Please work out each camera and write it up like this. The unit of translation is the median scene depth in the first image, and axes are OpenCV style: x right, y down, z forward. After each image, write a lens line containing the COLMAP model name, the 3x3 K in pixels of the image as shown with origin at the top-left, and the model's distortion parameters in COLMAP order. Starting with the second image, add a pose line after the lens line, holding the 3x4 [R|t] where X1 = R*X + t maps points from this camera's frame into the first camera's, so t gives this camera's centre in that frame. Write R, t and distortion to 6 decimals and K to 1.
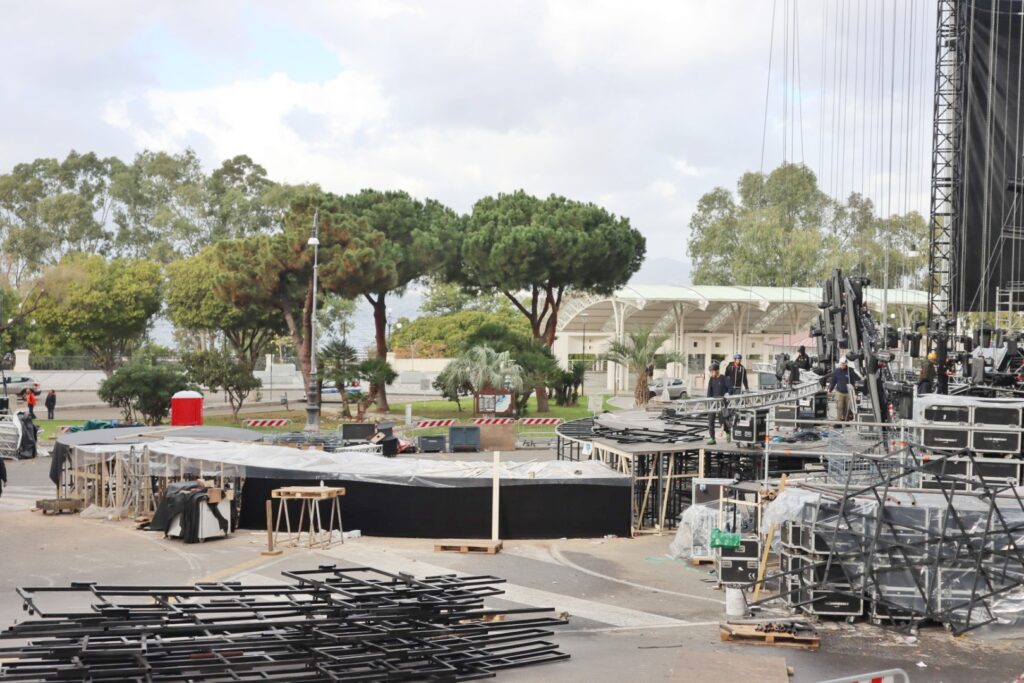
lens RADIAL K [[1276.3, 0, 515.5], [0, 1276.3, 319.9], [0, 0, 1]] dist [0.025901, 0.041228]
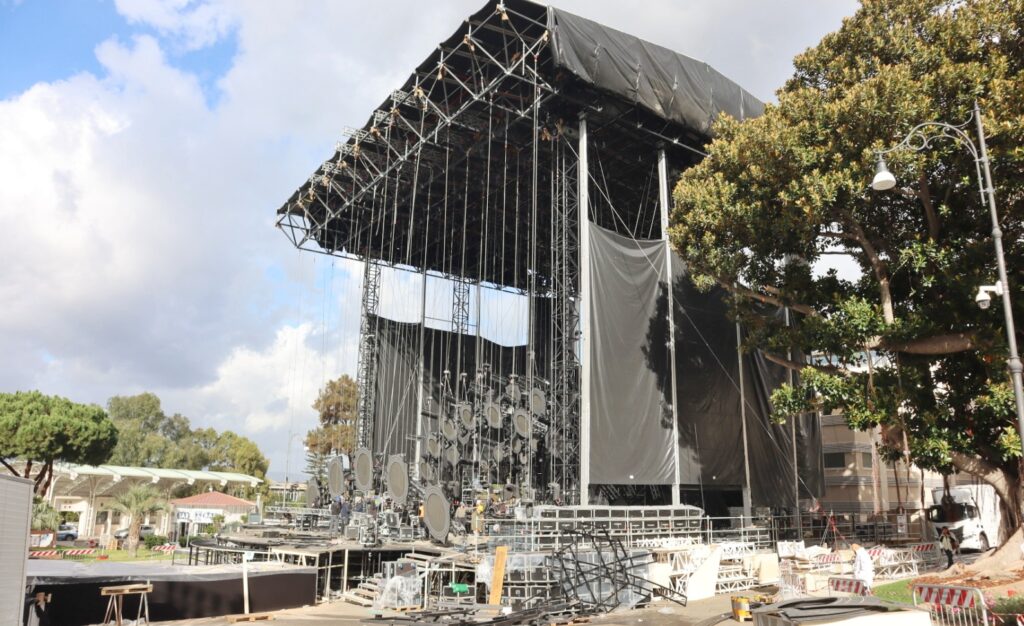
lens RADIAL K [[732.1, 0, 512.0], [0, 732.1, 313.0], [0, 0, 1]] dist [-0.140809, 0.138573]
pose [[0.703478, 0.173600, 0.689190, -0.427999], [0.006728, 0.968040, -0.250707, 0.039876], [-0.710686, 0.181004, 0.679826, 0.144083]]
